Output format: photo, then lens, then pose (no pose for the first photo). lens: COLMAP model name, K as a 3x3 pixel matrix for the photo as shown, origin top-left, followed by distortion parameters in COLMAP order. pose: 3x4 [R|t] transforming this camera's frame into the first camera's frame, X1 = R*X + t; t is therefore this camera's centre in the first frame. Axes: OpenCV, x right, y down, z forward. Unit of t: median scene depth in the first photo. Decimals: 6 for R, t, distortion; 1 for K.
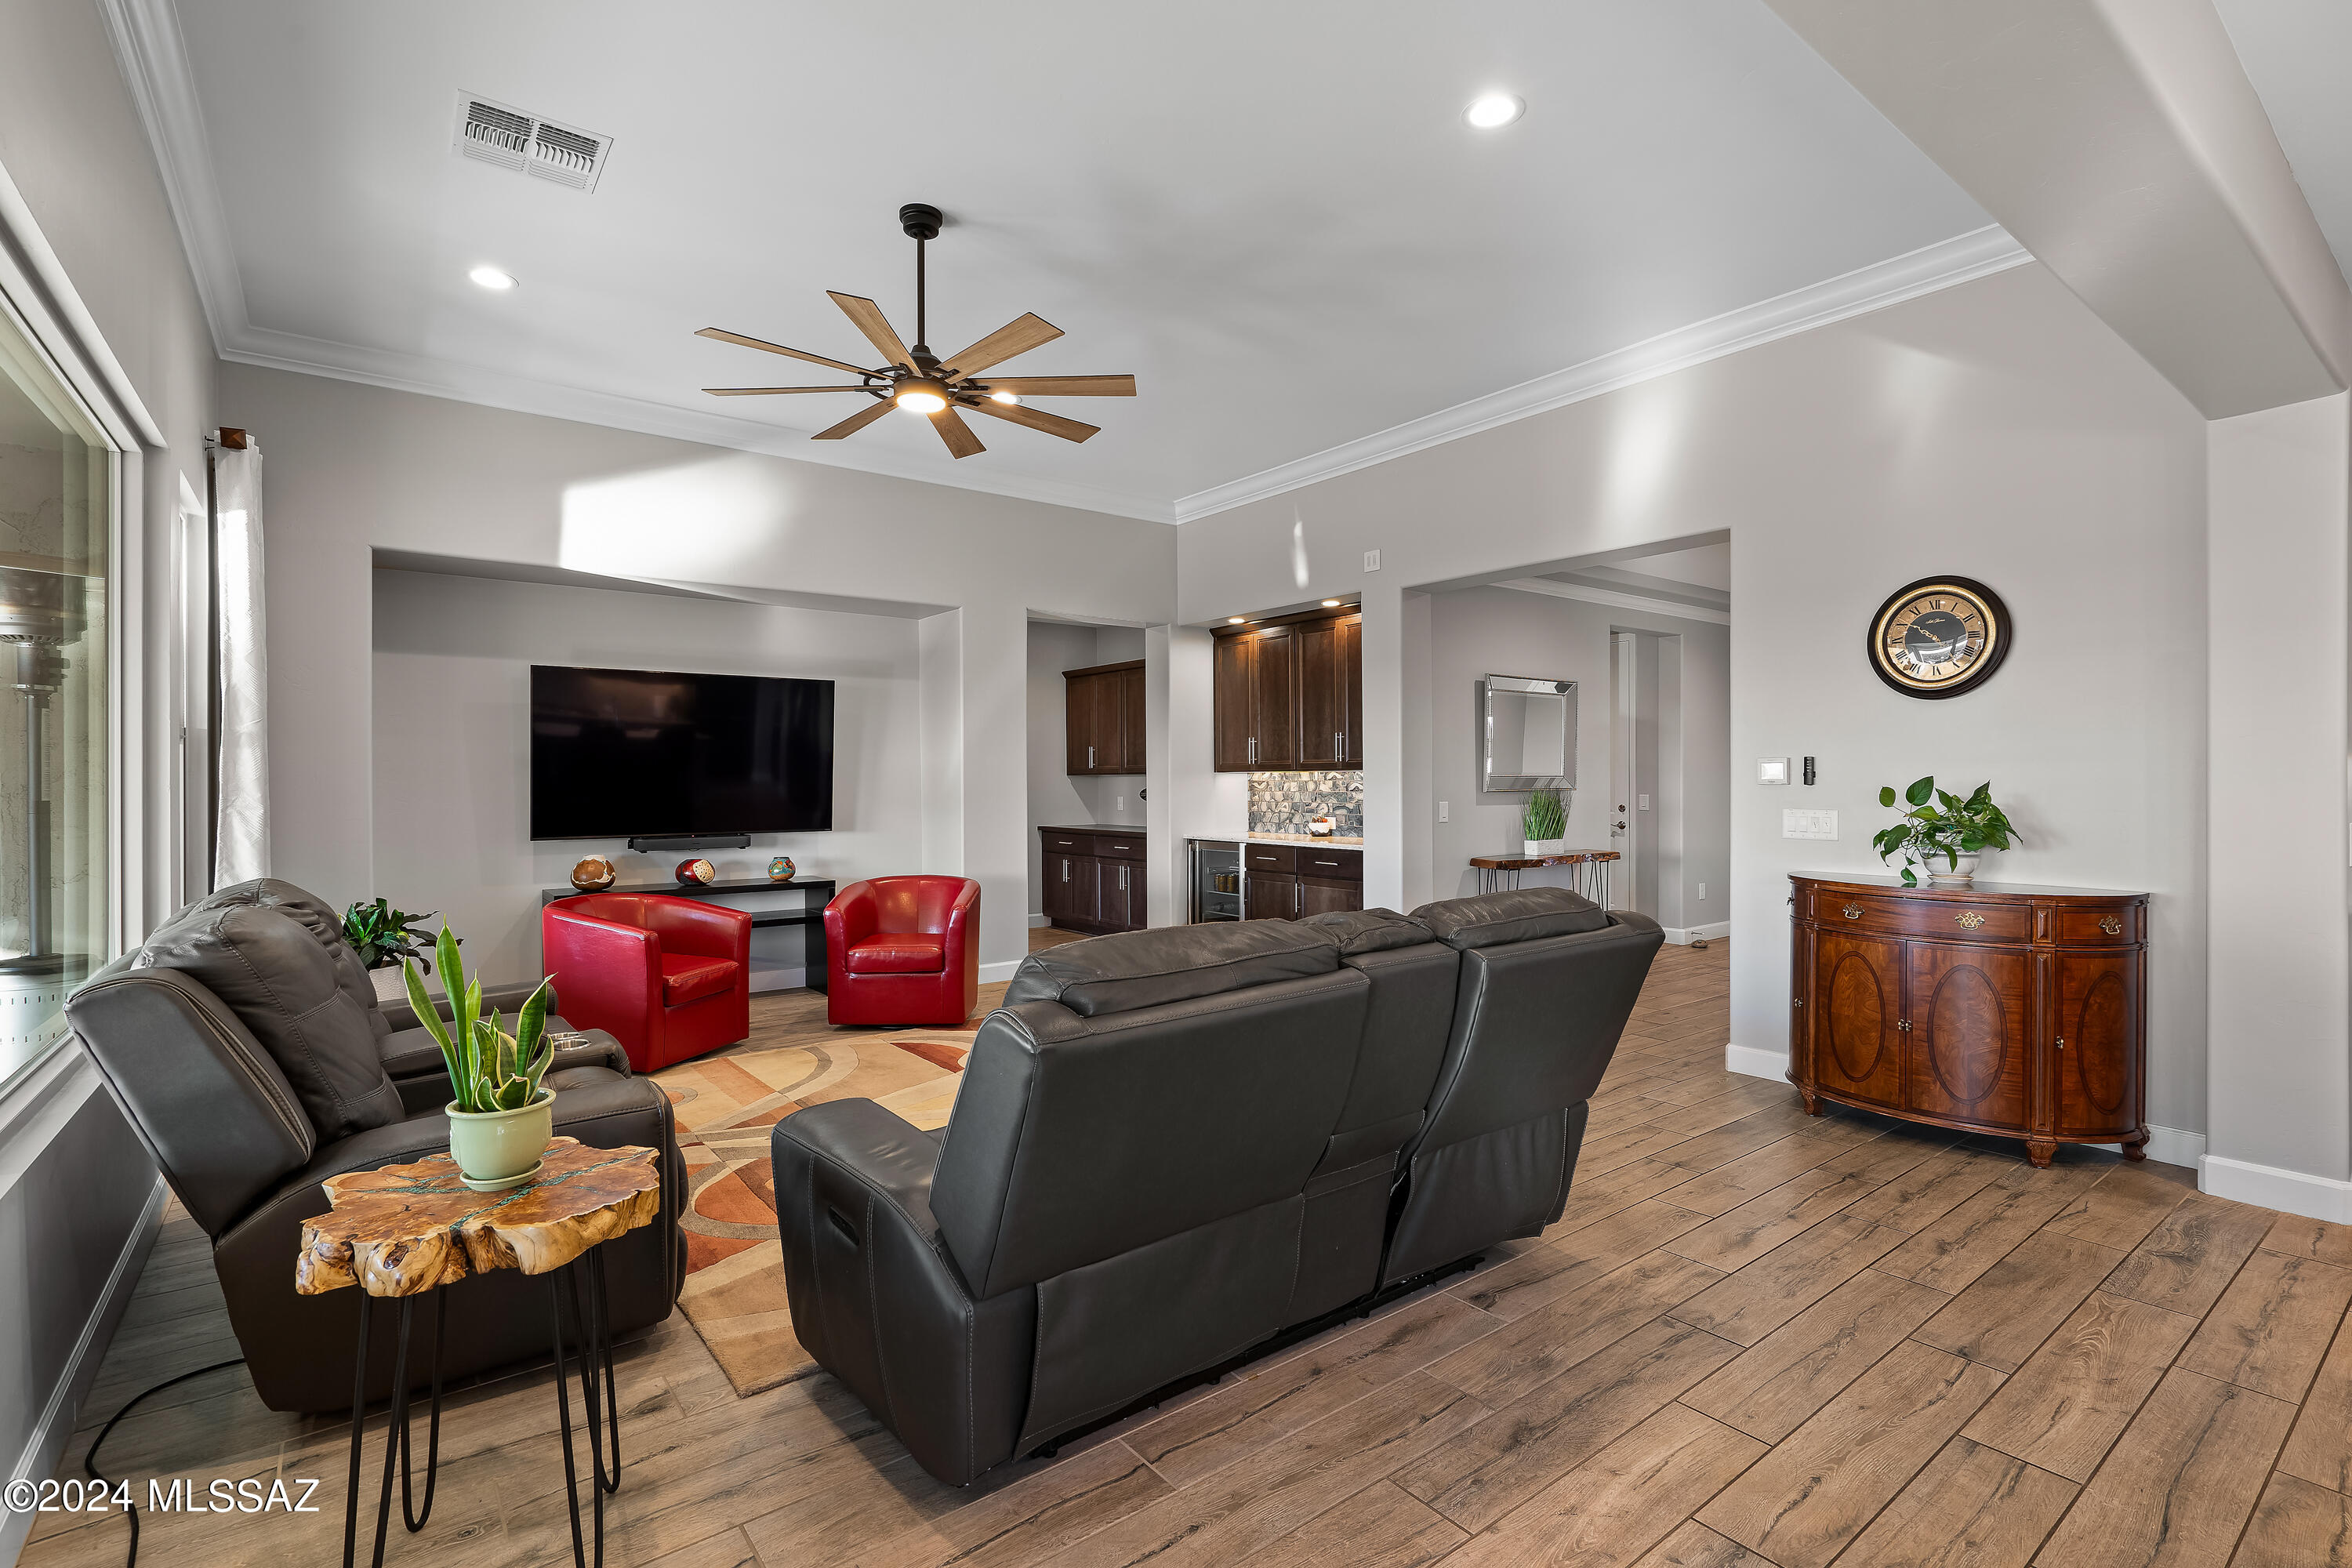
lens RADIAL K [[1089.5, 0, 1176.0], [0, 1089.5, 784.0], [0, 0, 1]] dist [-0.002612, -0.000090]
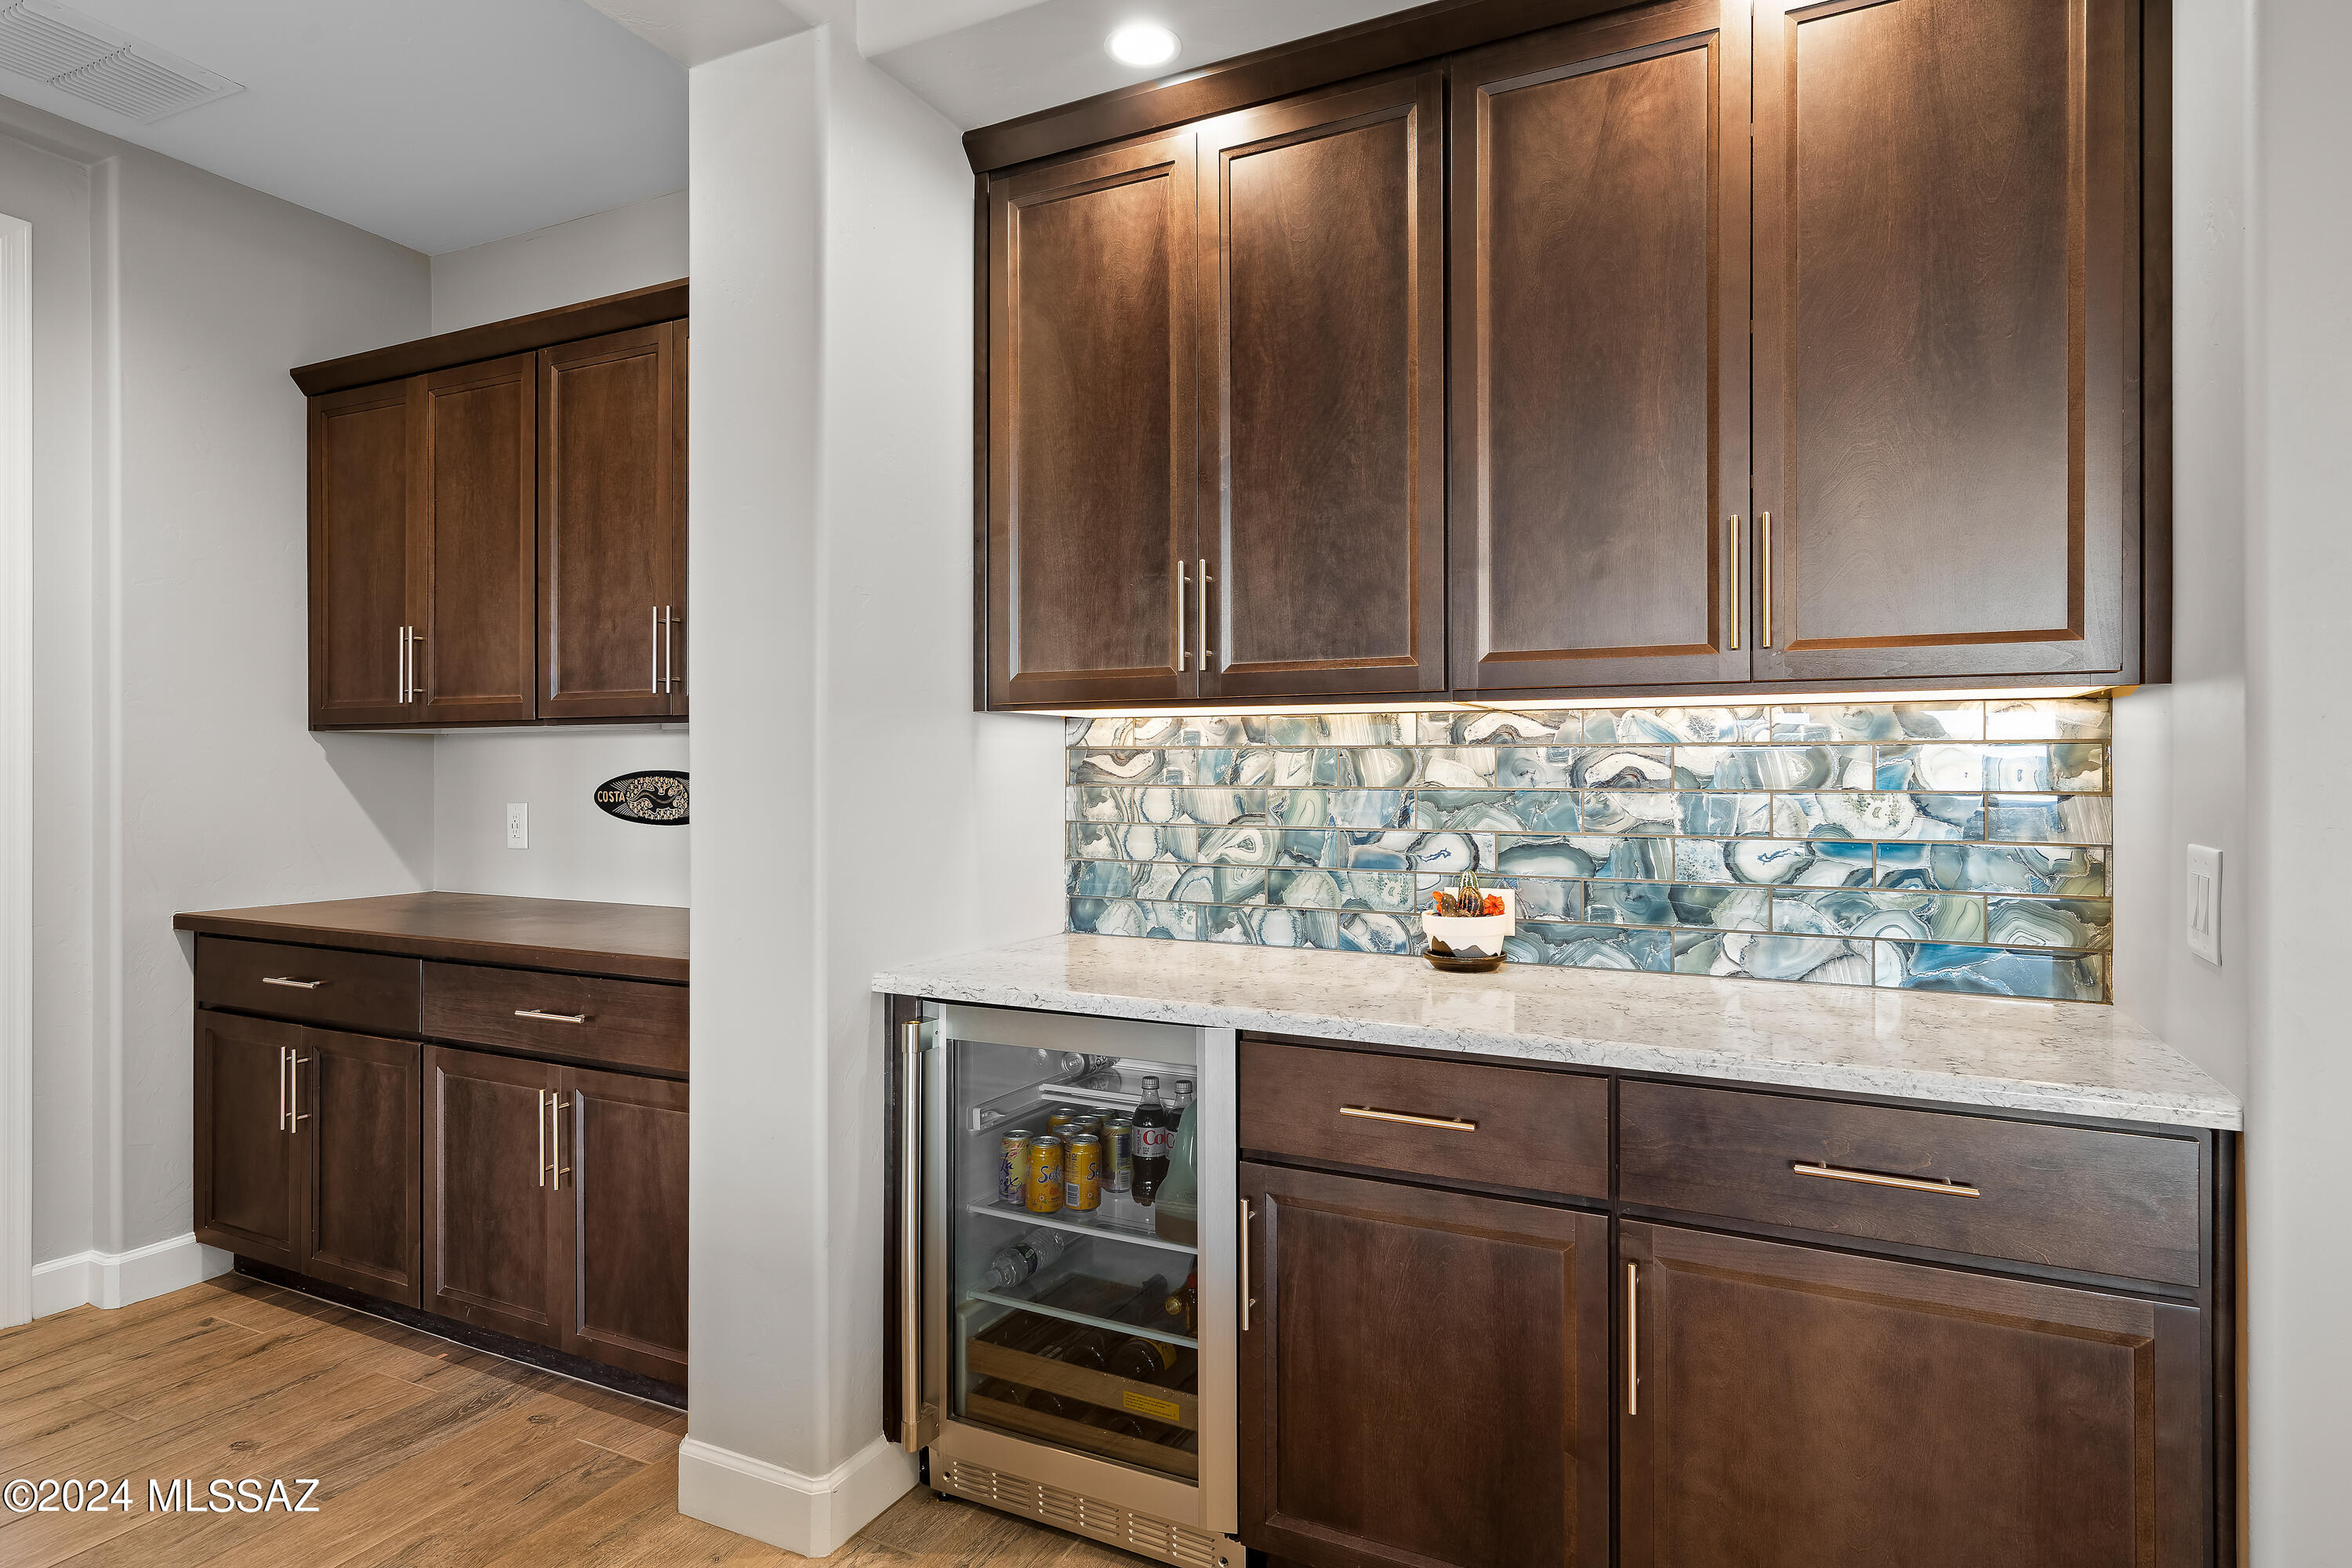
lens RADIAL K [[1291.6, 0, 1176.0], [0, 1291.6, 784.0], [0, 0, 1]] dist [0.000473, 0.000753]
pose [[0.896319, 0.006901, 0.443355, -0.055124], [-0.006680, 0.999976, -0.002062, 0.006628], [-0.443359, -0.001114, 0.896344, 0.711862]]
